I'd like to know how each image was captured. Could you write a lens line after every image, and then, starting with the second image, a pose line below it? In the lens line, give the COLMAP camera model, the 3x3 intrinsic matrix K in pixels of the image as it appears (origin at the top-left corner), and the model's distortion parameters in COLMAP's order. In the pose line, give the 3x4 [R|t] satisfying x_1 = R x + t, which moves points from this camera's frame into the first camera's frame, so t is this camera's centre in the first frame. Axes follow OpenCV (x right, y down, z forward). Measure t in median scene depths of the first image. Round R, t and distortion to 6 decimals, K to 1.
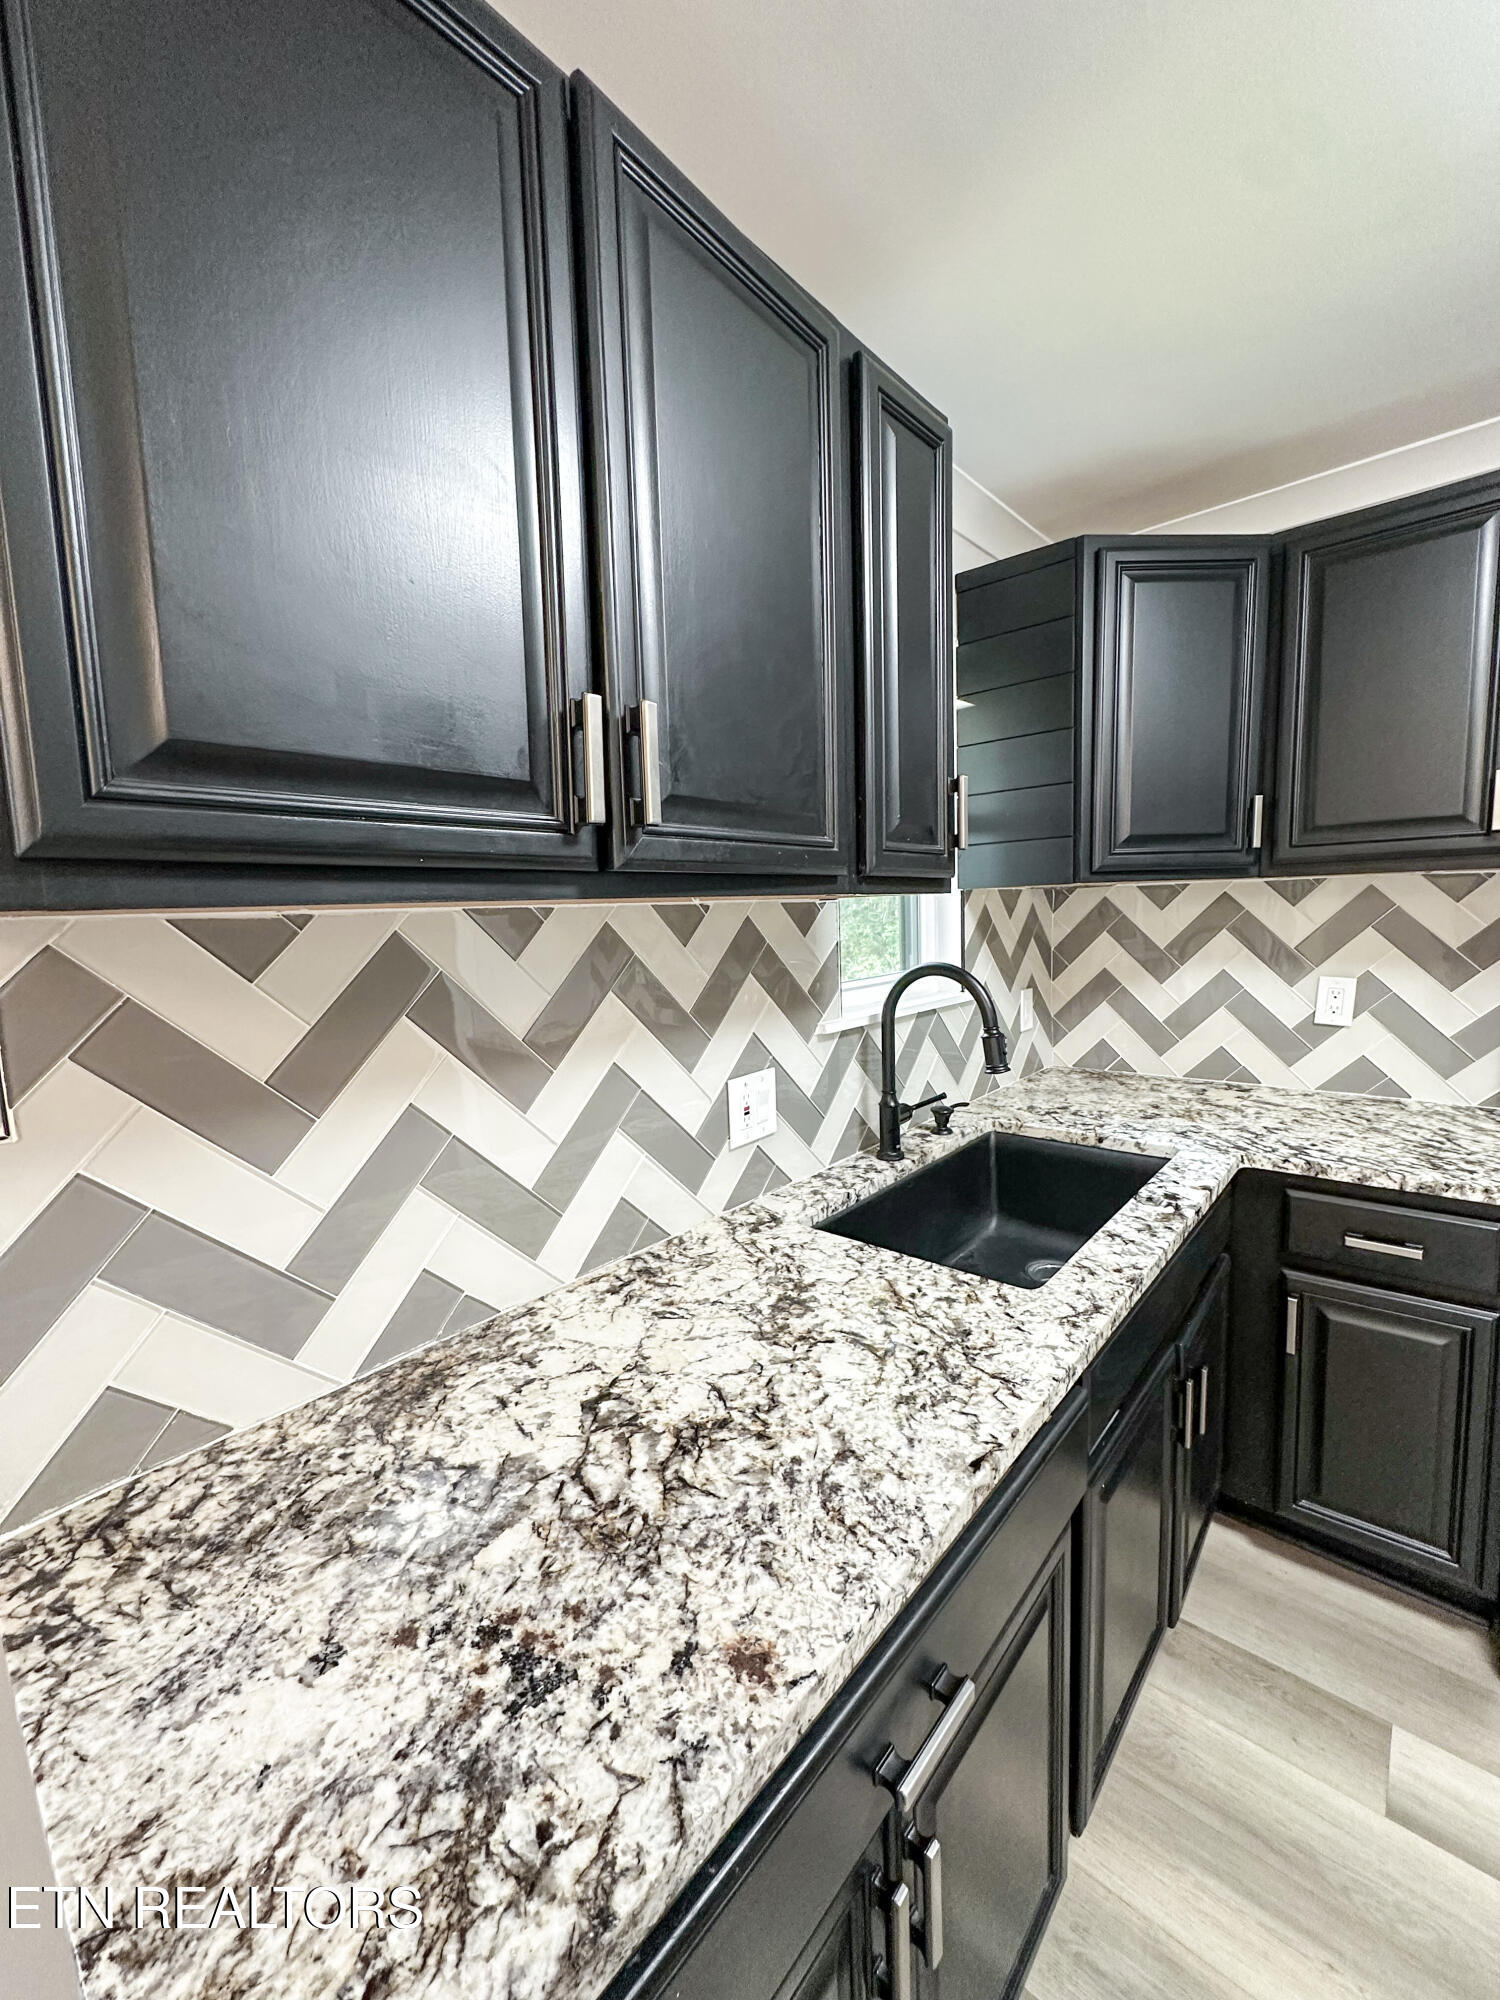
lens RADIAL K [[803.8, 0, 751.6], [0, 803.8, 999.1], [0, 0, 1]] dist [-0.009643, 0.001315]
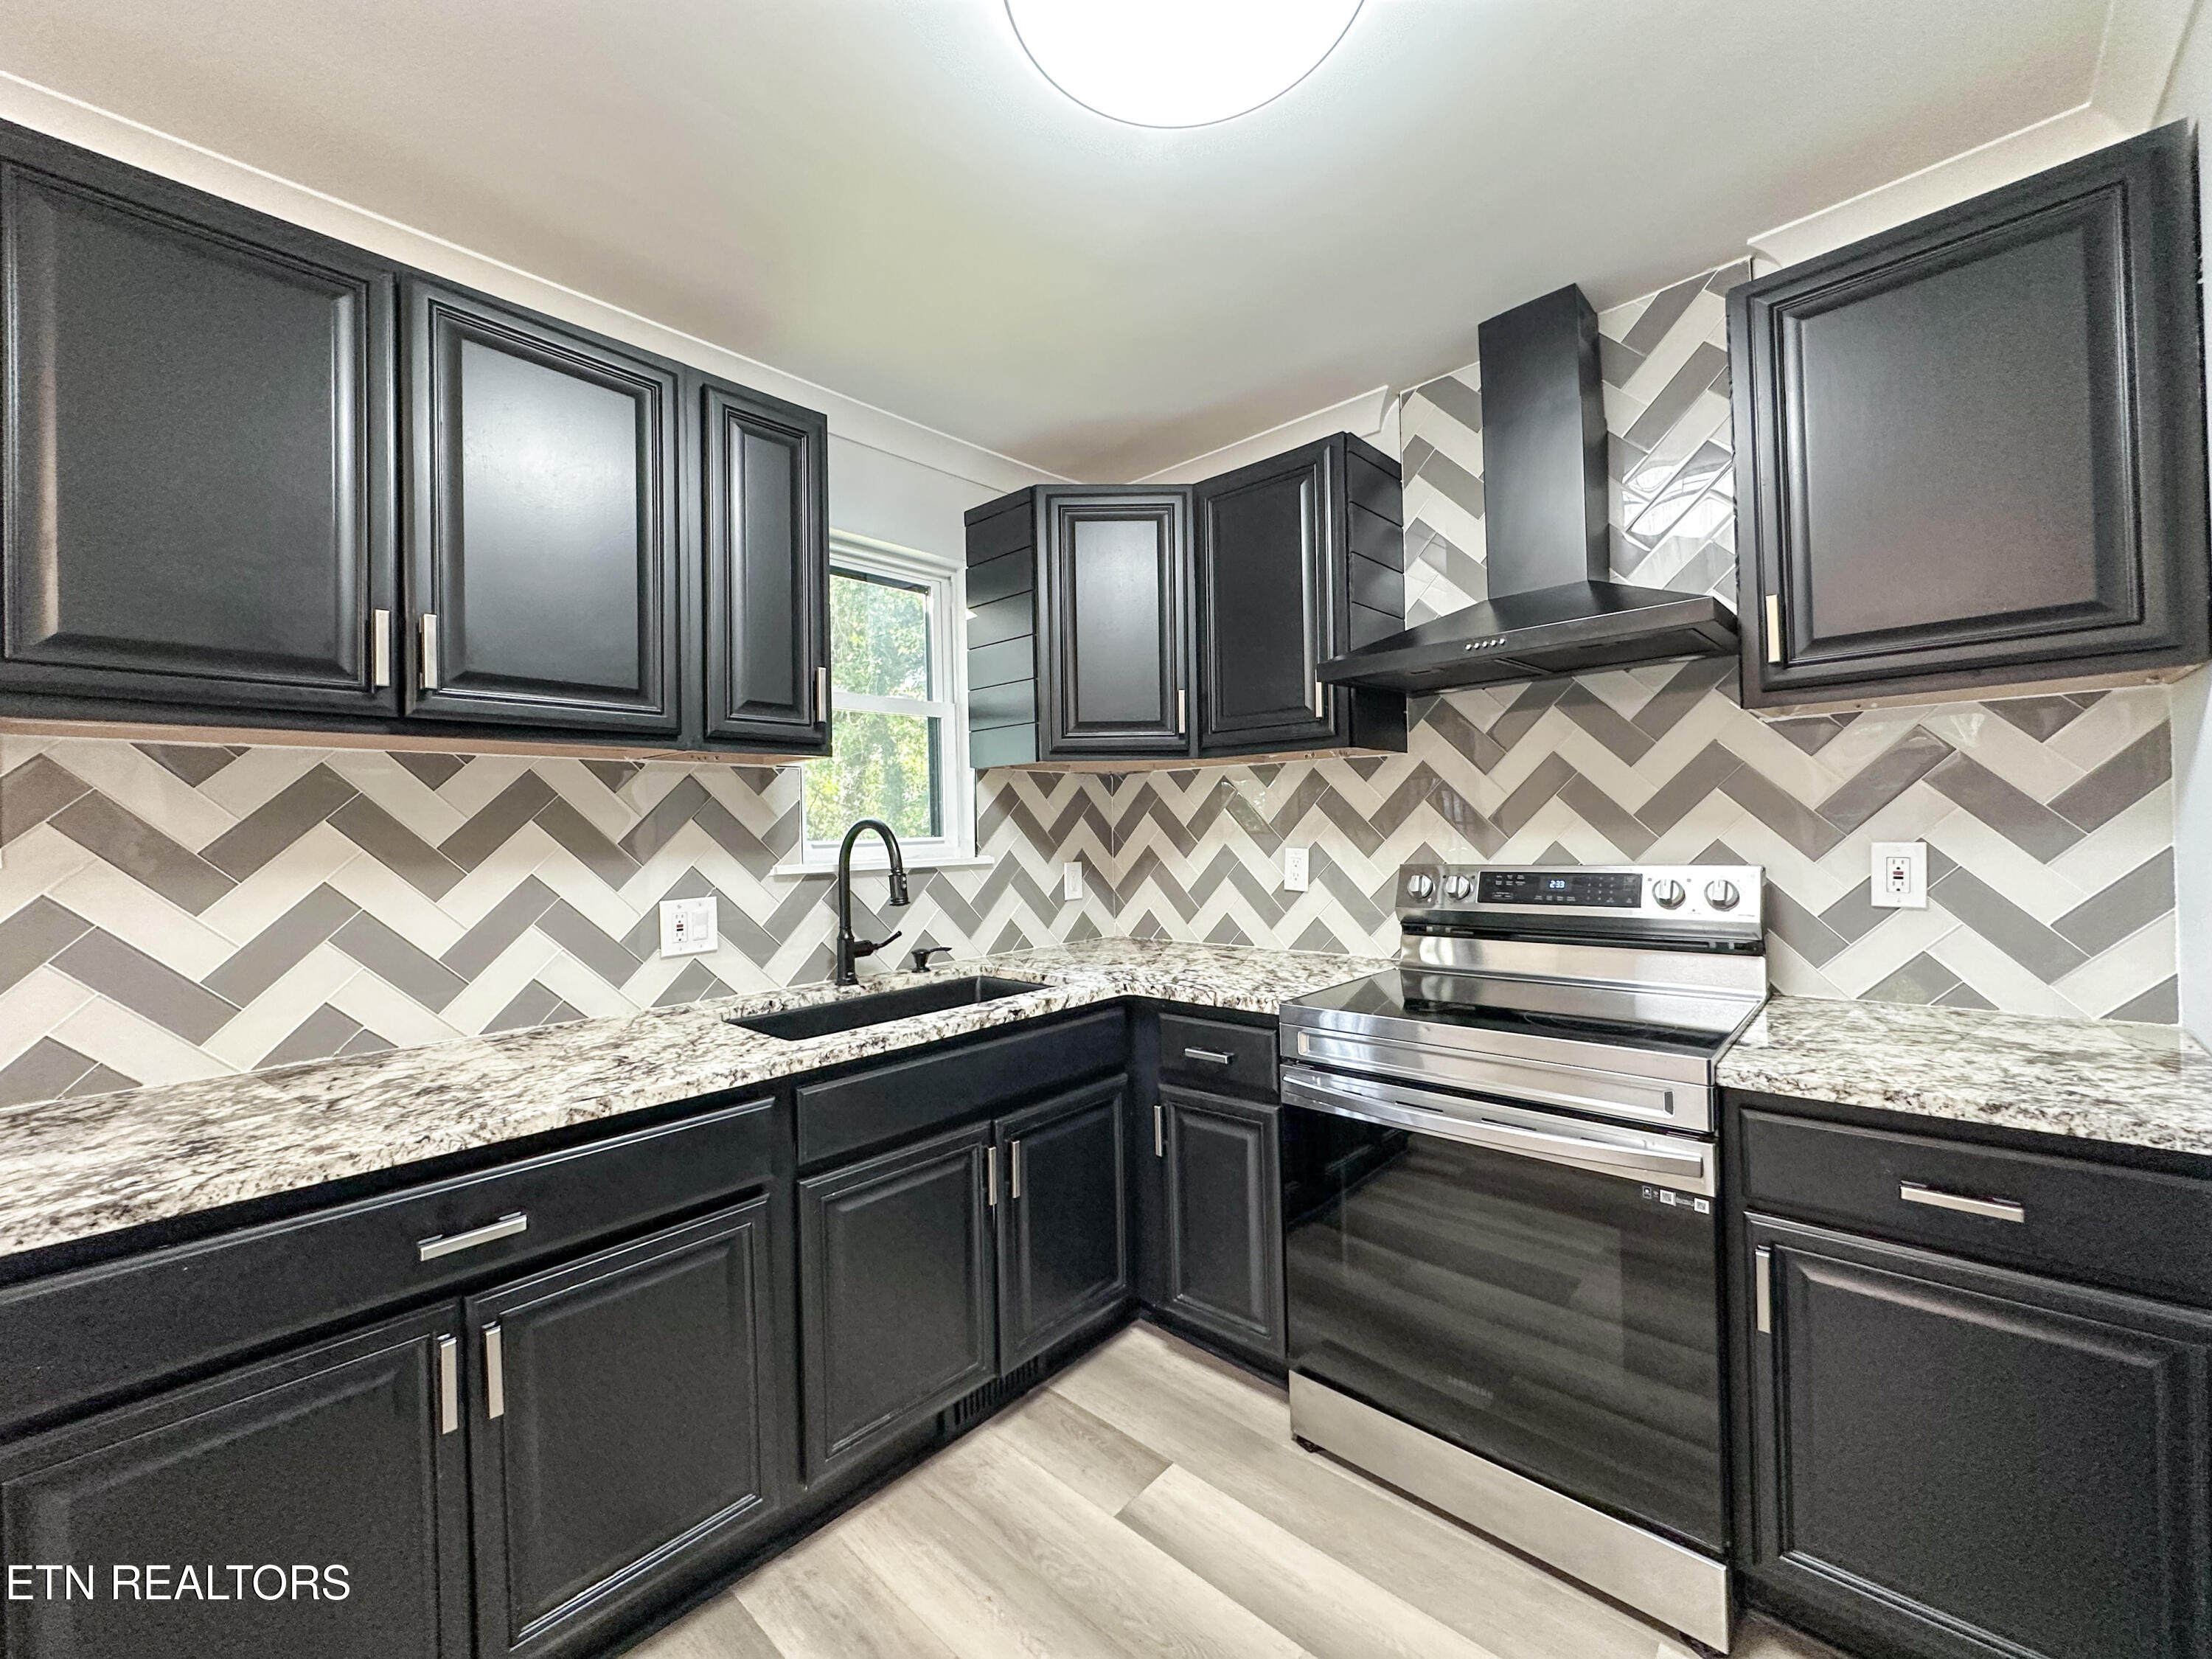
lens RADIAL K [[889.0, 0, 1099.1], [0, 889.0, 821.0], [0, 0, 1]] dist [-0.009643, 0.001315]
pose [[0.999730, 0.016525, -0.016358, 0.614517], [-0.018296, 0.993215, -0.114842, 0.111197], [0.014349, 0.115110, 0.993249, -0.350591]]
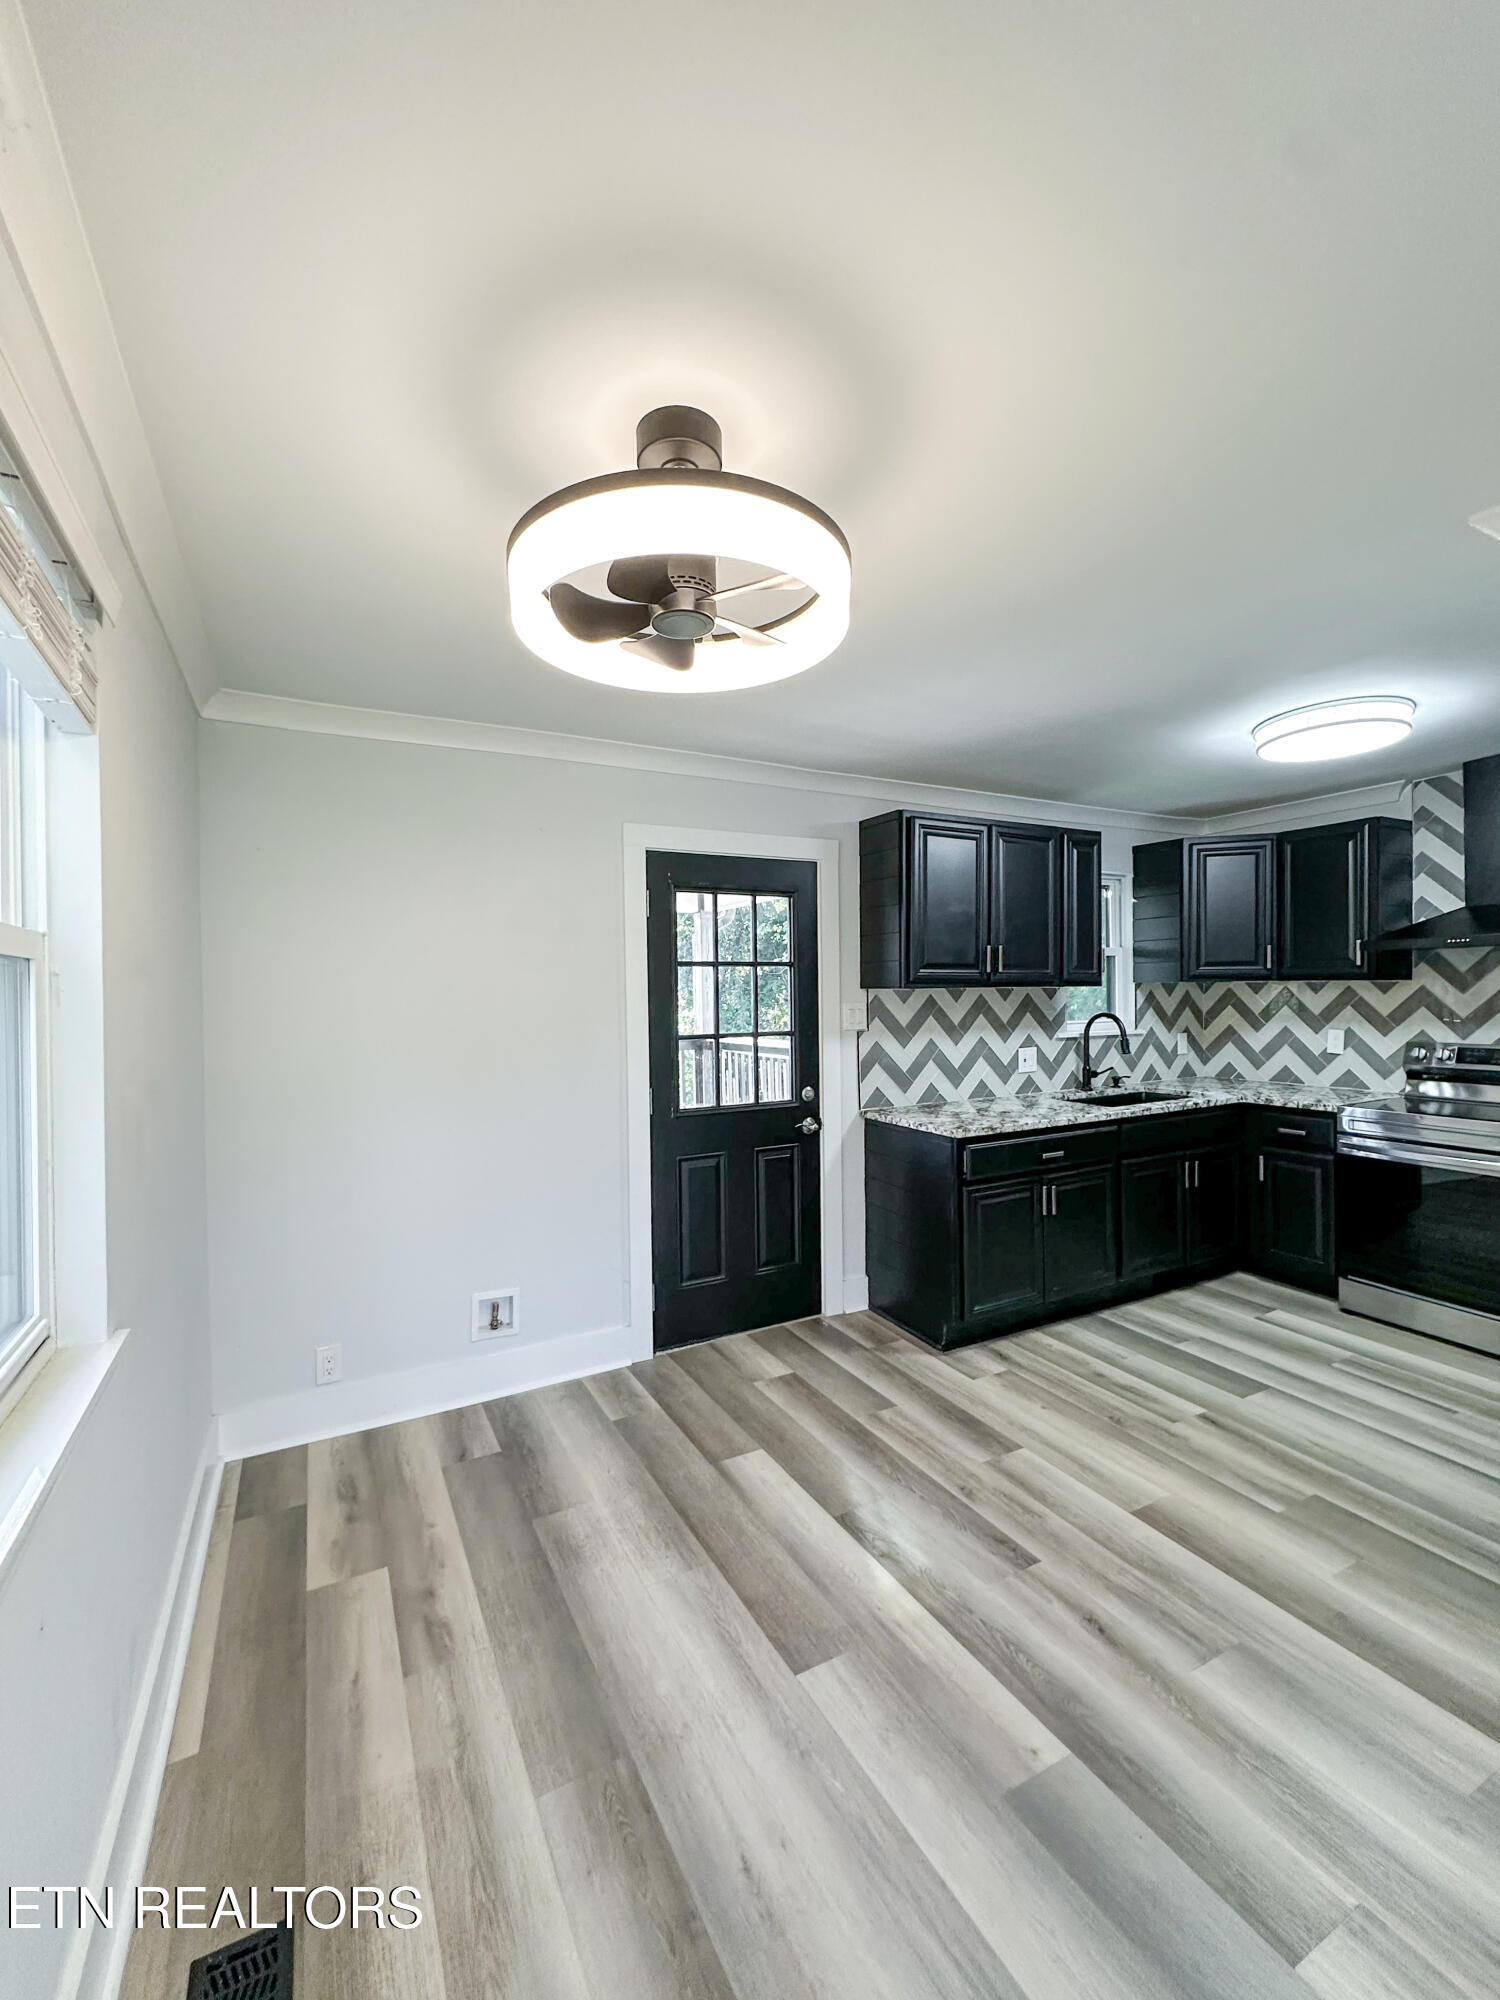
lens RADIAL K [[803.8, 0, 762.3], [0, 803.8, 999.0], [0, 0, 1]] dist [-0.009643, 0.001315]
pose [[0.935020, 0.030545, -0.353277, 0.112237], [-0.061202, 0.995233, -0.075935, 0.180203], [0.349274, 0.092622, 0.932432, -1.841998]]
